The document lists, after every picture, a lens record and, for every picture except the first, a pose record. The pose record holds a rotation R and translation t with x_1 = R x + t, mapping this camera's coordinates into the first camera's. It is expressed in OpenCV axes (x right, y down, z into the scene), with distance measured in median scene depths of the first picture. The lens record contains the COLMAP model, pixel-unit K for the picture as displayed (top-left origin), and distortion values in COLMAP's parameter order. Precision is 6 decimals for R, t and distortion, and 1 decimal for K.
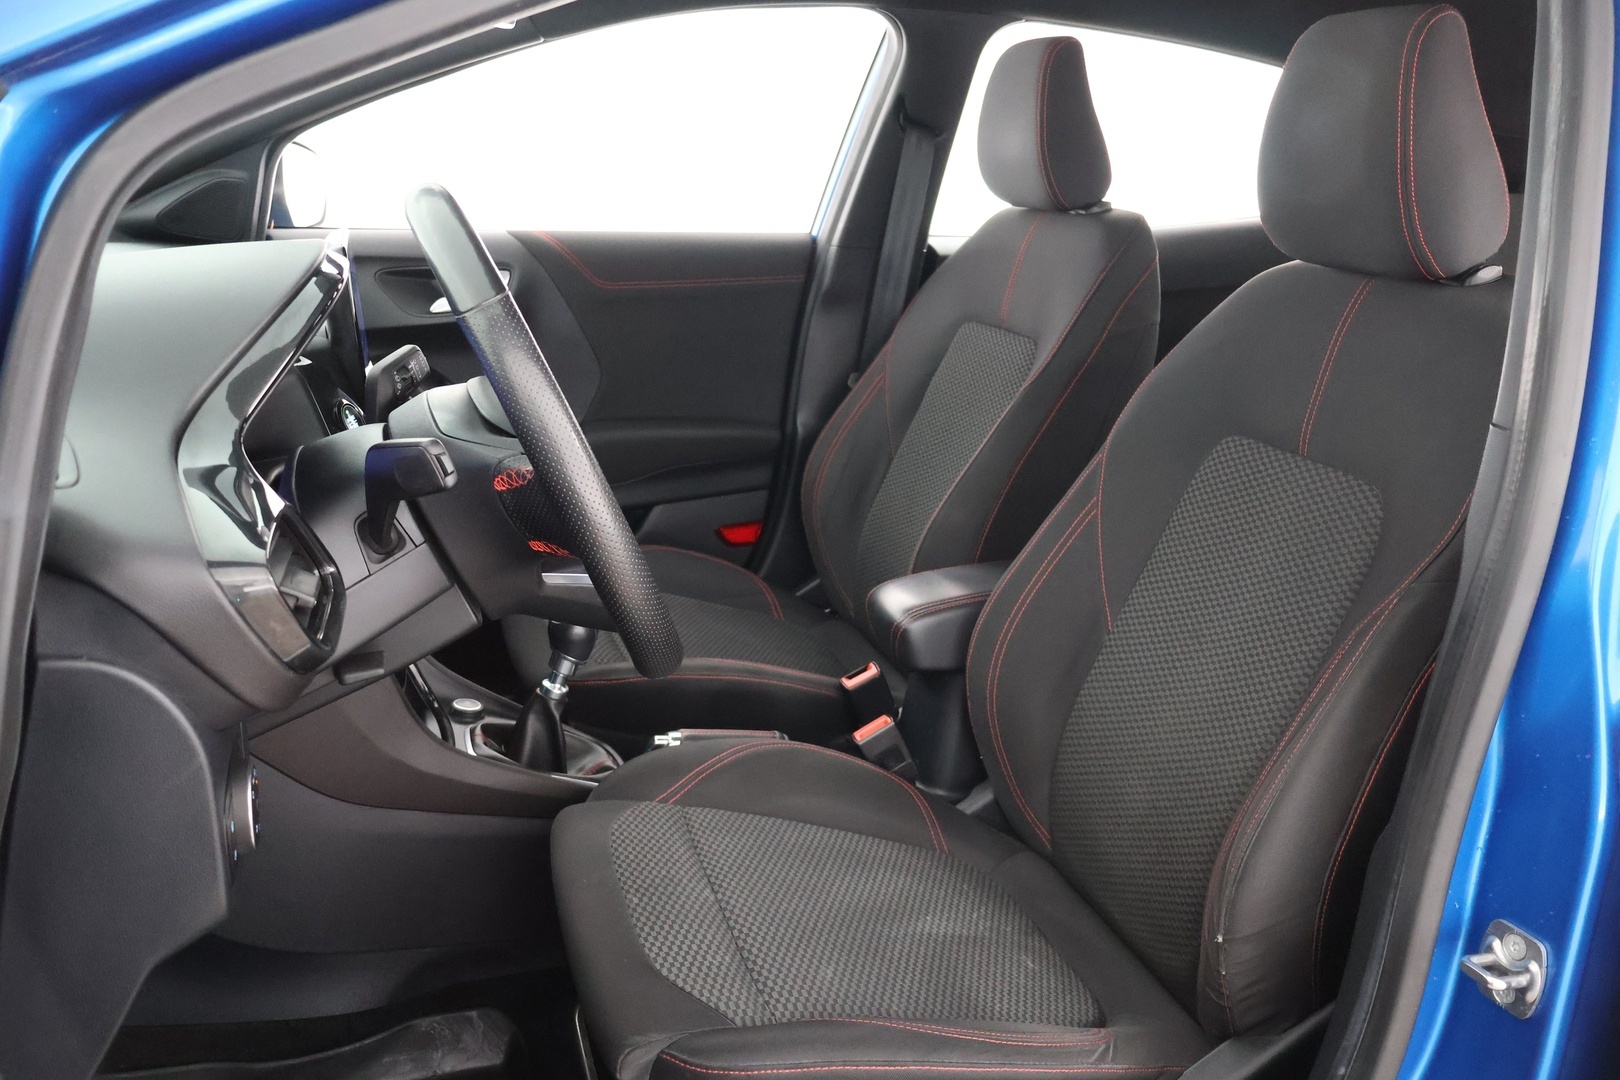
lens RADIAL K [[1335.1, 0, 810.0], [0, 1335.1, 540.0], [0, 0, 1]] dist [-0.024170, 0.002289]
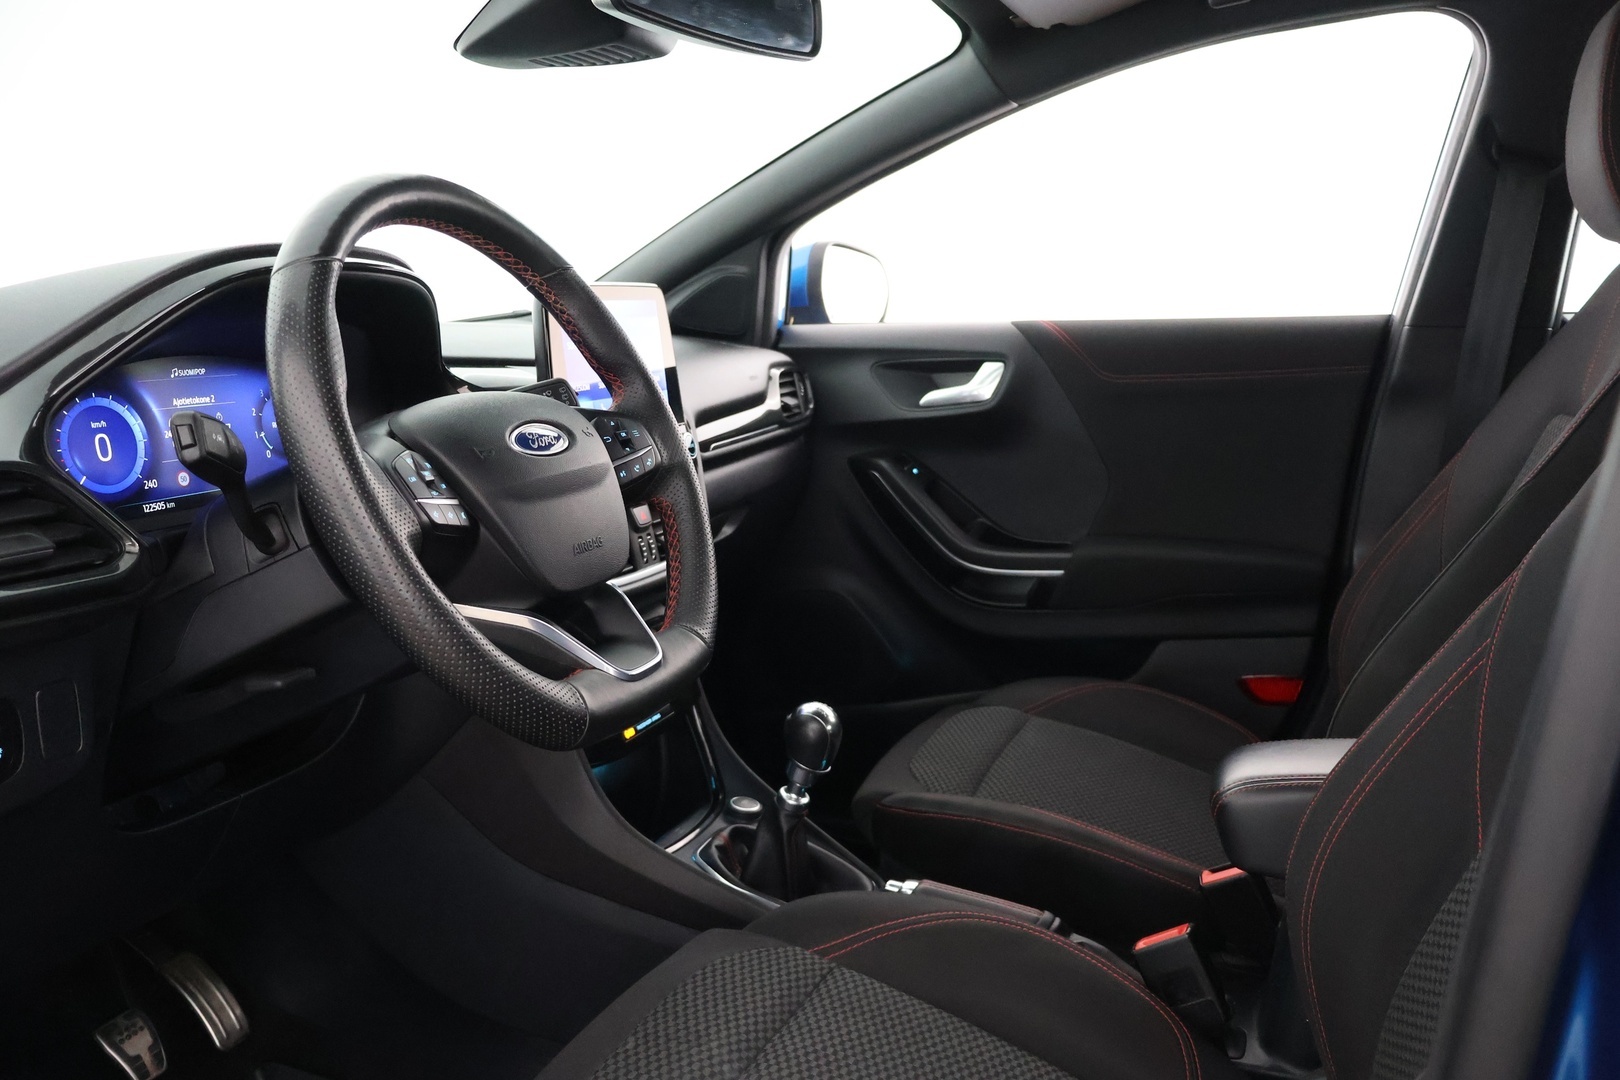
lens RADIAL K [[1335.1, 0, 810.0], [0, 1335.1, 540.0], [0, 0, 1]] dist [-0.024170, 0.002289]
pose [[0.781674, 0.054428, -0.621308, 0.271018], [-0.135040, 0.987324, -0.083403, 0.013721], [0.608893, 0.149095, 0.779115, 0.248114]]
